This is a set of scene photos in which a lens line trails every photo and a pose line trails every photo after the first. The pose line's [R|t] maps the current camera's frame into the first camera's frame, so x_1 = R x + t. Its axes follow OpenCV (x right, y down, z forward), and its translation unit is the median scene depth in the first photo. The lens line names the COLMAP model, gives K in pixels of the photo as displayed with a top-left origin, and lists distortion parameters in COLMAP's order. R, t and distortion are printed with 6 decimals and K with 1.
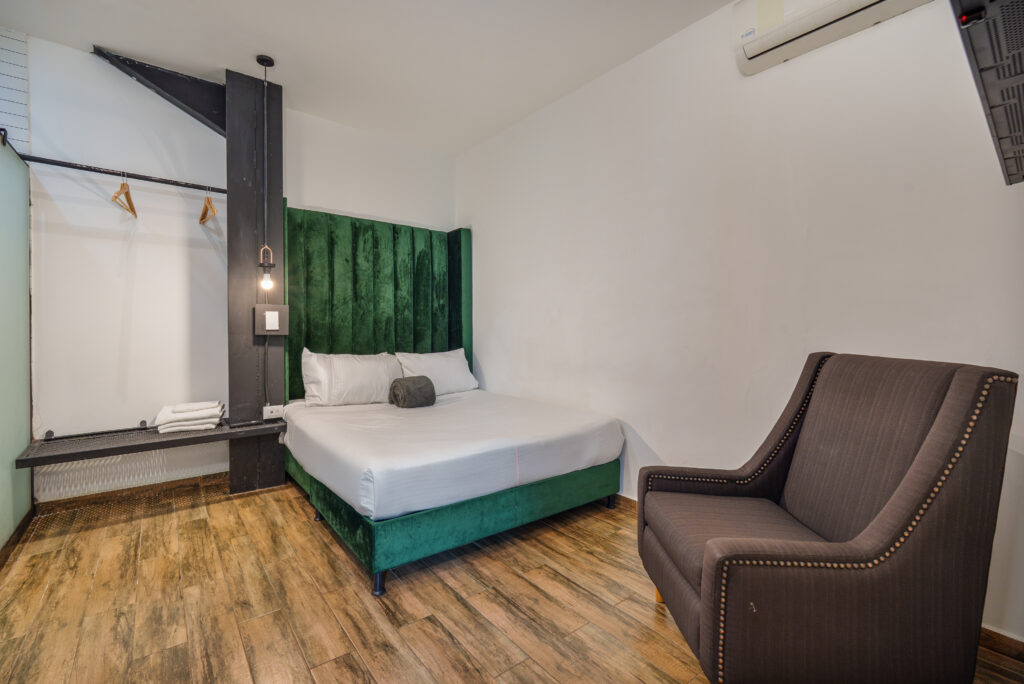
lens RADIAL K [[457.7, 0, 518.4], [0, 457.7, 339.0], [0, 0, 1]] dist [-0.006153, 0.001063]
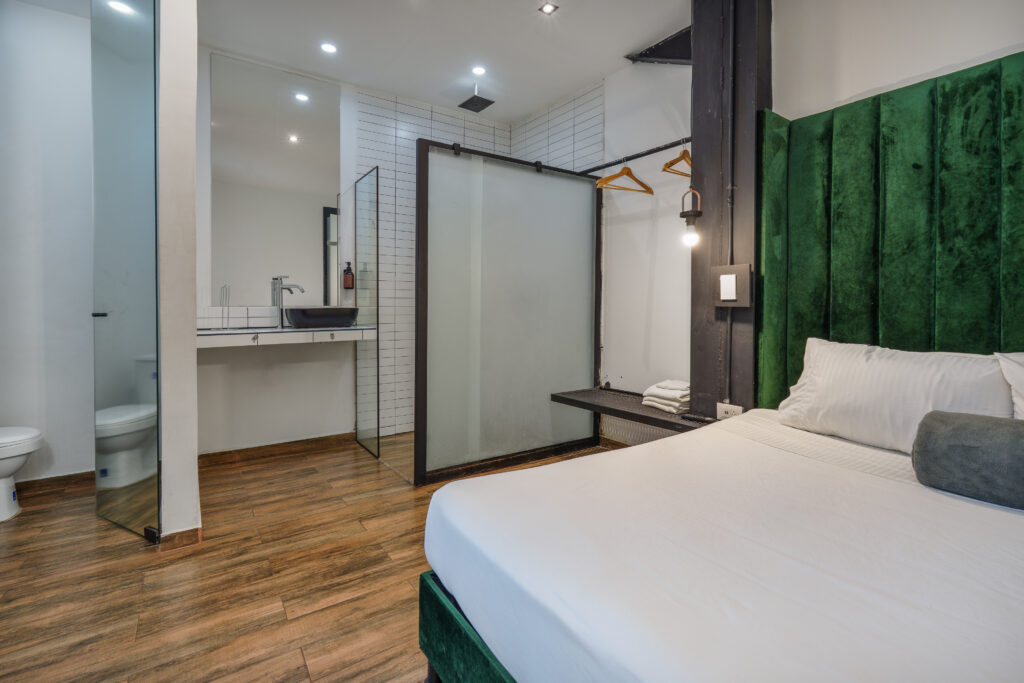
lens RADIAL K [[457.7, 0, 521.3], [0, 457.7, 309.3], [0, 0, 1]] dist [-0.006153, 0.001063]
pose [[-0.078305, 0.002571, -0.996926, 0.227448], [-0.029605, 0.999550, 0.004903, 0.001243], [0.996490, 0.029898, -0.078194, 0.764501]]
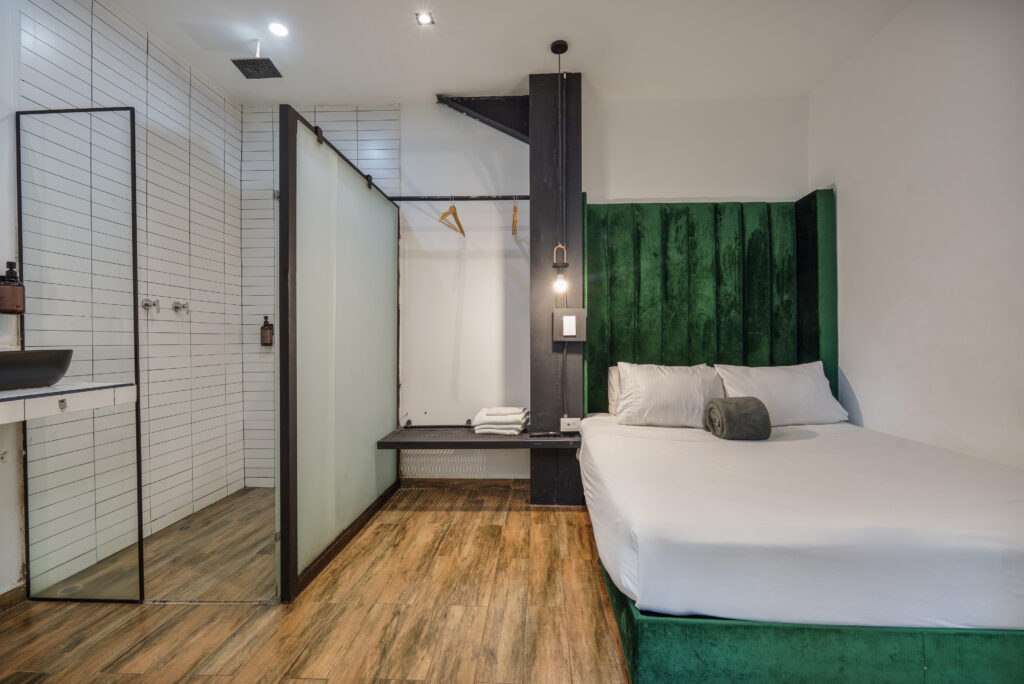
lens RADIAL K [[457.7, 0, 508.8], [0, 457.7, 342.8], [0, 0, 1]] dist [-0.006153, 0.001063]
pose [[0.737117, -0.005194, -0.675745, -0.002163], [-0.009005, 0.999806, -0.017508, 0.012234], [0.675705, 0.018990, 0.736928, 0.244242]]
